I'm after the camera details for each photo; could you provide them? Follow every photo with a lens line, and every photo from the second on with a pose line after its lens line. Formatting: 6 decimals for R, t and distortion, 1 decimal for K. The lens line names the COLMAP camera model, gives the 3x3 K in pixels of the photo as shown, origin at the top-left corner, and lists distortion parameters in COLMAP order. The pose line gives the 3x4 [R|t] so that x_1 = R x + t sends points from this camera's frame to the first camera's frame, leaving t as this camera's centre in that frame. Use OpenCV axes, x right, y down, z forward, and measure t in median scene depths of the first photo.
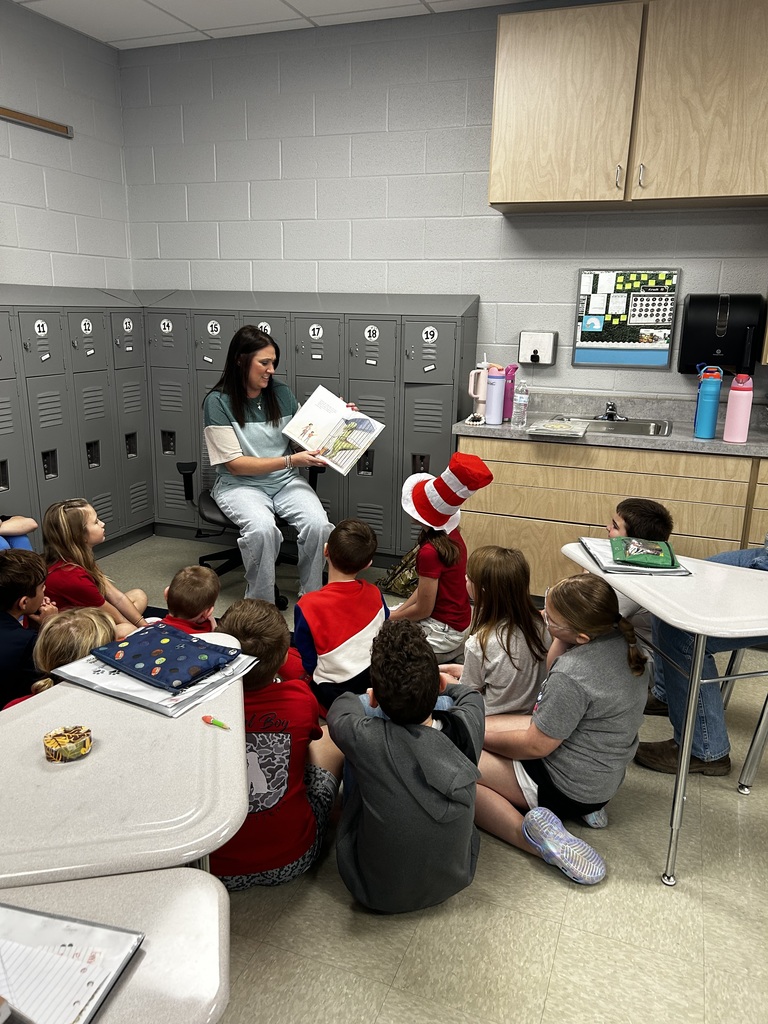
lens RADIAL K [[769.2, 0, 385.9], [0, 769.2, 511.6], [0, 0, 1]] dist [0.040680, -0.050433]
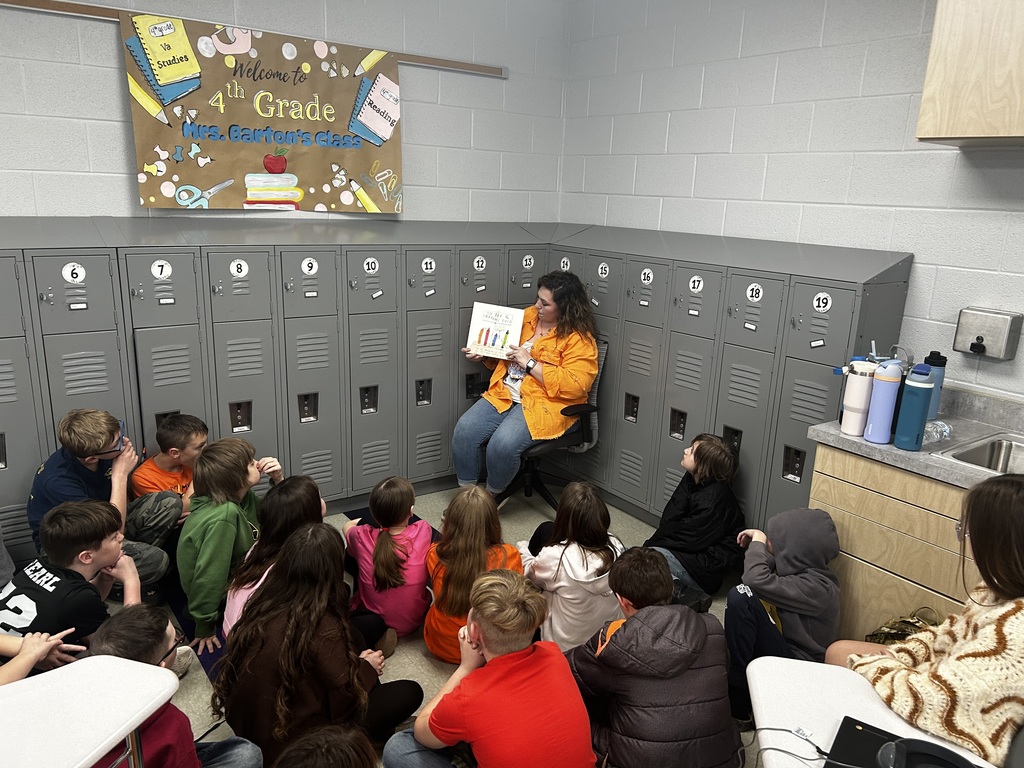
lens RADIAL K [[769.2, 0, 507.8], [0, 769.2, 387.4], [0, 0, 1]] dist [0.040680, -0.050433]
pose [[0.831217, 0.150142, -0.535290, 0.253701], [-0.162348, 0.986427, 0.024580, -0.126286], [0.531715, 0.066472, 0.844311, 0.196651]]
